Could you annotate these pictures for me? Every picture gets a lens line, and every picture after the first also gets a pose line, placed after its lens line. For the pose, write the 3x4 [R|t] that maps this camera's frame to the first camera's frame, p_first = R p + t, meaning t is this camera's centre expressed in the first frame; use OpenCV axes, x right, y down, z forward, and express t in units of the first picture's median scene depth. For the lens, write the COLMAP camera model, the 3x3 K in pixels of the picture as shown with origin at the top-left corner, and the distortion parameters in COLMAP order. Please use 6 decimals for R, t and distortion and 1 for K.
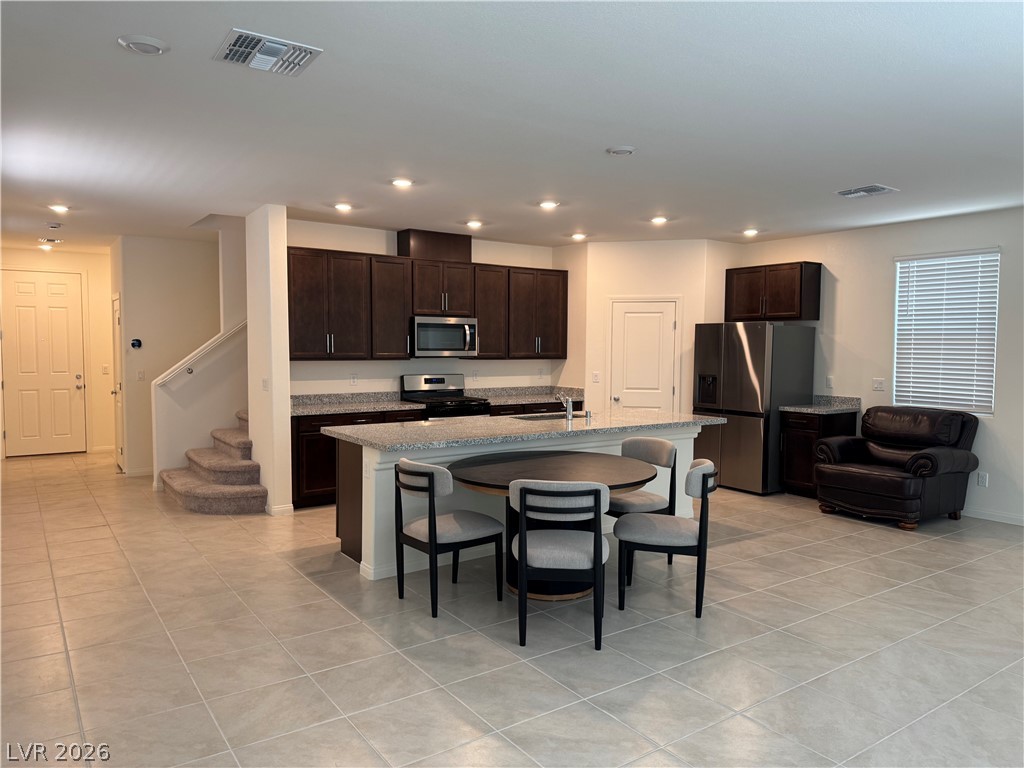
lens RADIAL K [[724.0, 0, 516.5], [0, 724.0, 384.1], [0, 0, 1]] dist [0.059166, -0.065000]
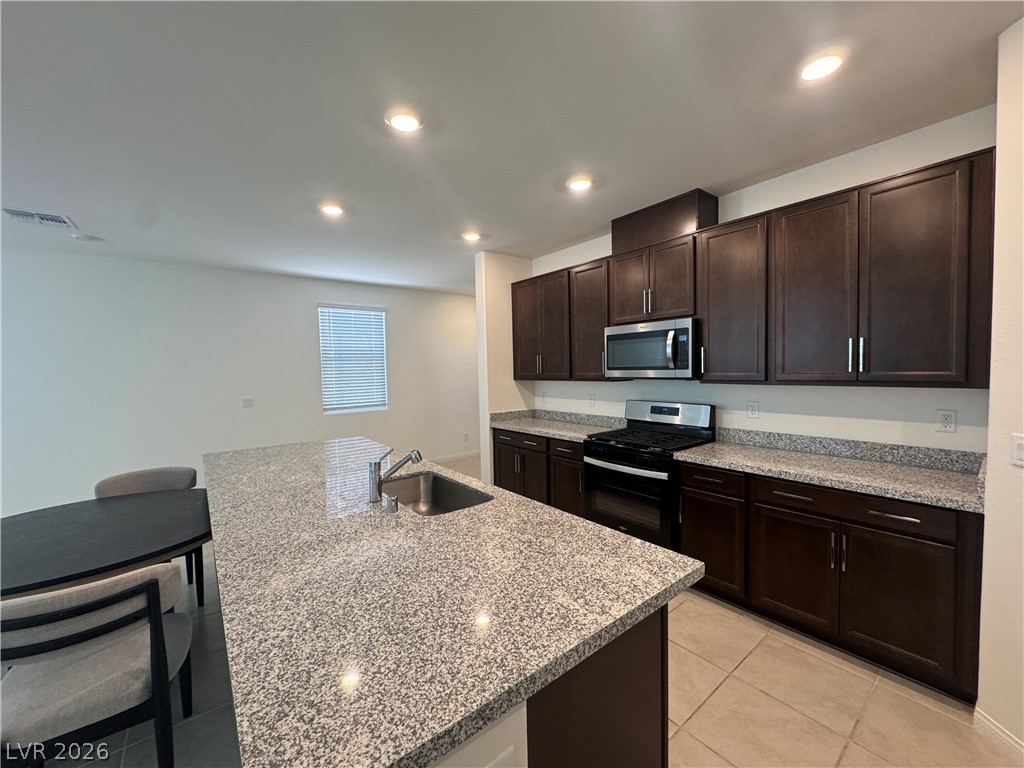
lens RADIAL K [[410.4, 0, 510.9], [0, 410.4, 380.4], [0, 0, 1]] dist [0.000128, 0.001403]
pose [[0.049239, 0.025534, -0.998461, 0.362074], [-0.030653, 0.999241, 0.024042, -0.049679], [0.998317, 0.029422, 0.049984, 1.015699]]
